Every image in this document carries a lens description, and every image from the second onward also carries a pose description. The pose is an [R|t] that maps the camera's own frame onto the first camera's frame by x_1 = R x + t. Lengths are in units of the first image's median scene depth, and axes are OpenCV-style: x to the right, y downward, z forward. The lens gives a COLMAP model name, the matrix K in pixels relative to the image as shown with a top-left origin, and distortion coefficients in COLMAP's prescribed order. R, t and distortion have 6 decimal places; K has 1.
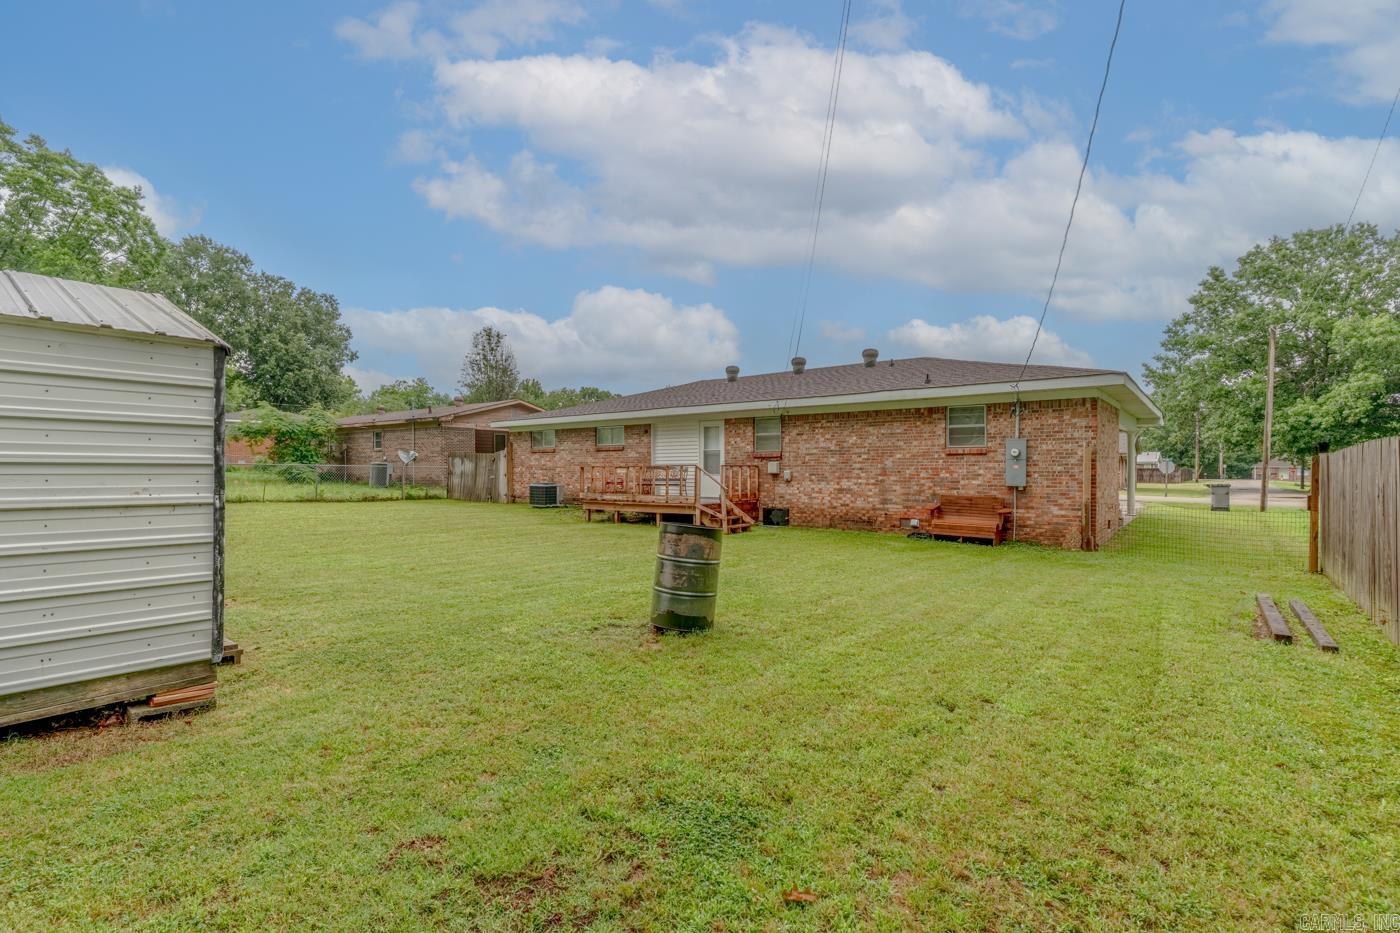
lens RADIAL K [[686.9, 0, 708.7], [0, 686.9, 466.2], [0, 0, 1]] dist [0.003060, -0.000006]
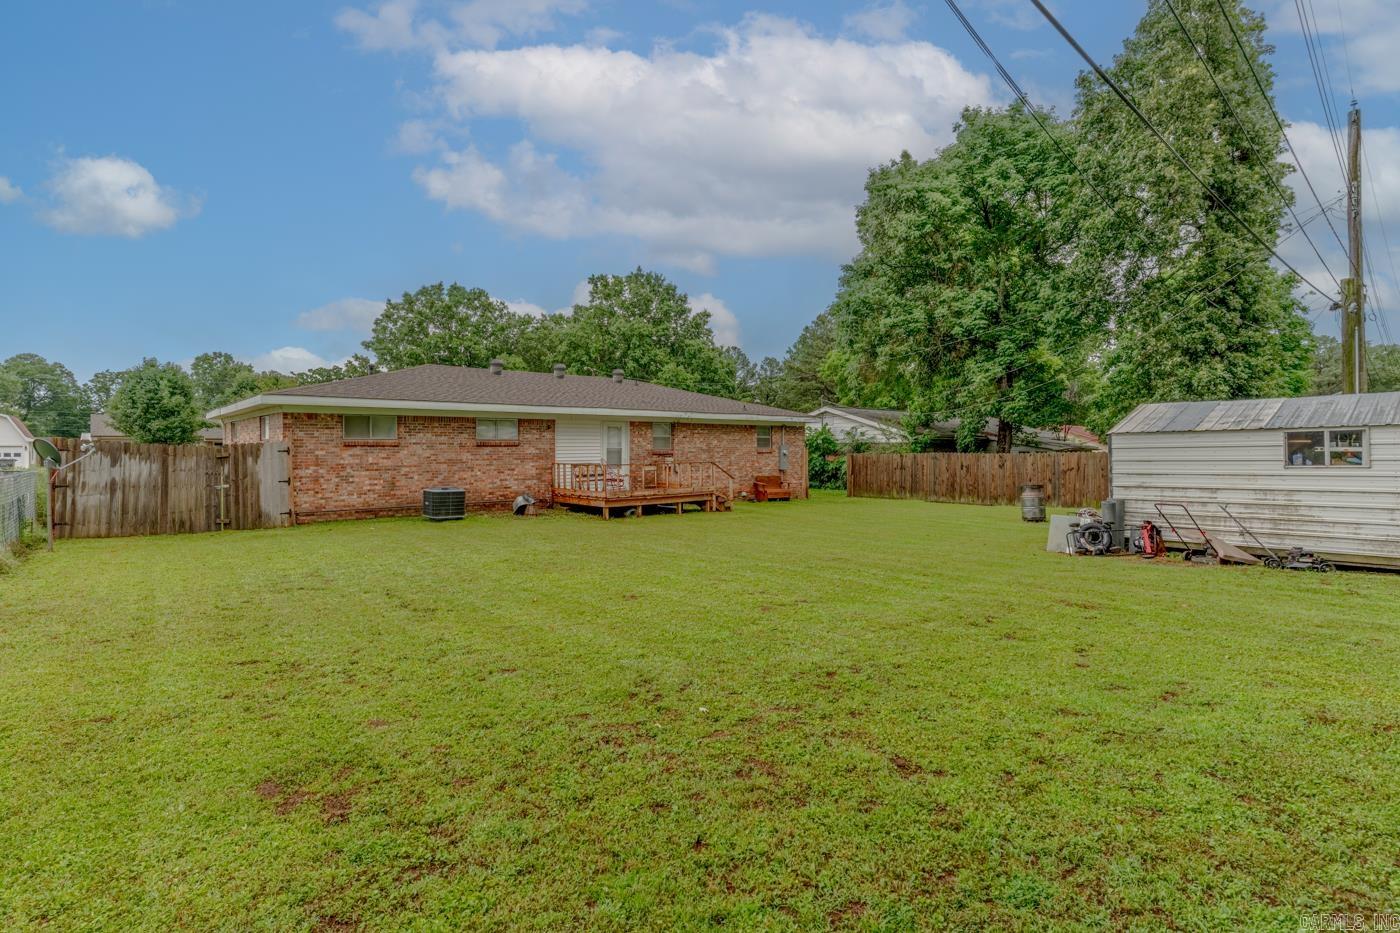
lens RADIAL K [[686.9, 0, 707.6], [0, 686.9, 452.0], [0, 0, 1]] dist [0.003060, -0.000006]
pose [[0.180366, -0.003633, 0.983593, -1.204150], [0.001914, 0.999993, 0.003343, -0.021742], [-0.983598, 0.001279, 0.180372, 0.707518]]
